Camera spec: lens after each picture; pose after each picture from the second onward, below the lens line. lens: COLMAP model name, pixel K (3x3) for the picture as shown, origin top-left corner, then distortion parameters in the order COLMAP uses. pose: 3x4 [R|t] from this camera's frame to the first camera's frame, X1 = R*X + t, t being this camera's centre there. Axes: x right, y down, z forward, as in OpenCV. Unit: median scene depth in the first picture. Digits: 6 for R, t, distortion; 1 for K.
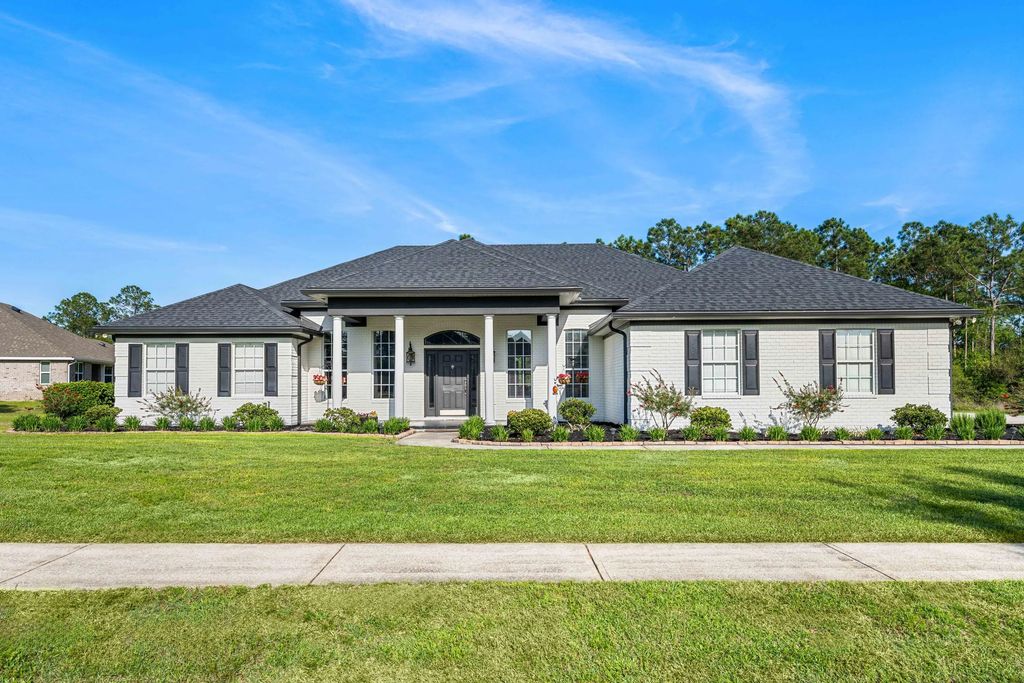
lens RADIAL K [[652.7, 0, 512.0], [0, 652.7, 341.5], [0, 0, 1]] dist [0.002622, 0.000155]
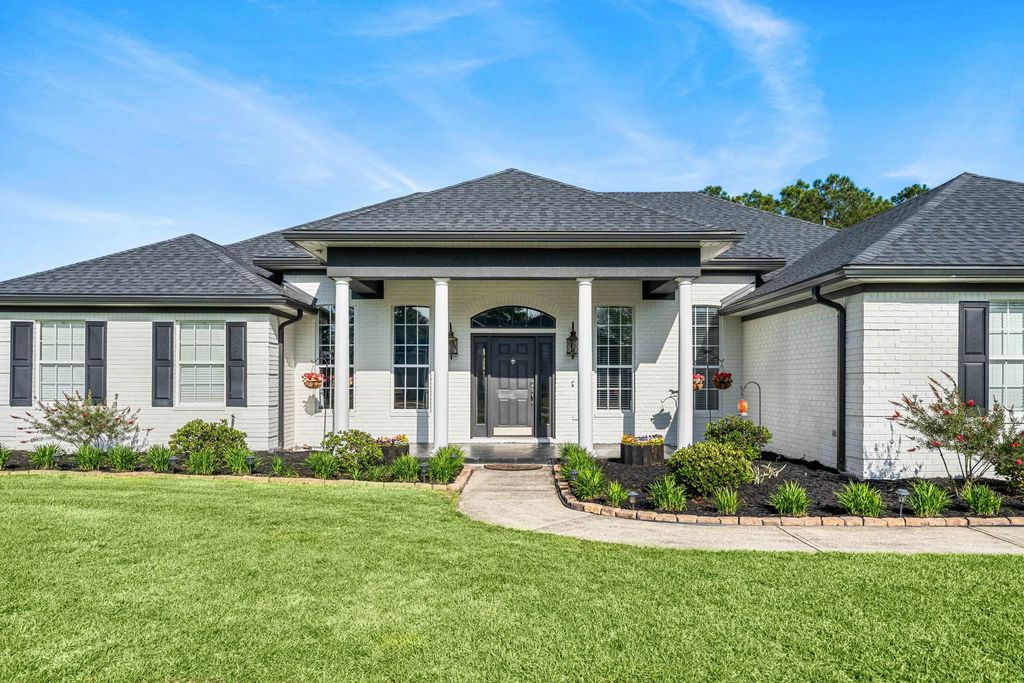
lens RADIAL K [[786.3, 0, 512.0], [0, 786.3, 341.5], [0, 0, 1]] dist [-0.001202, -0.000315]
pose [[0.999474, 0.007454, -0.031553, -0.074264], [-0.006992, 0.999867, 0.014709, 0.007545], [0.031658, -0.014481, 0.999394, 0.233608]]
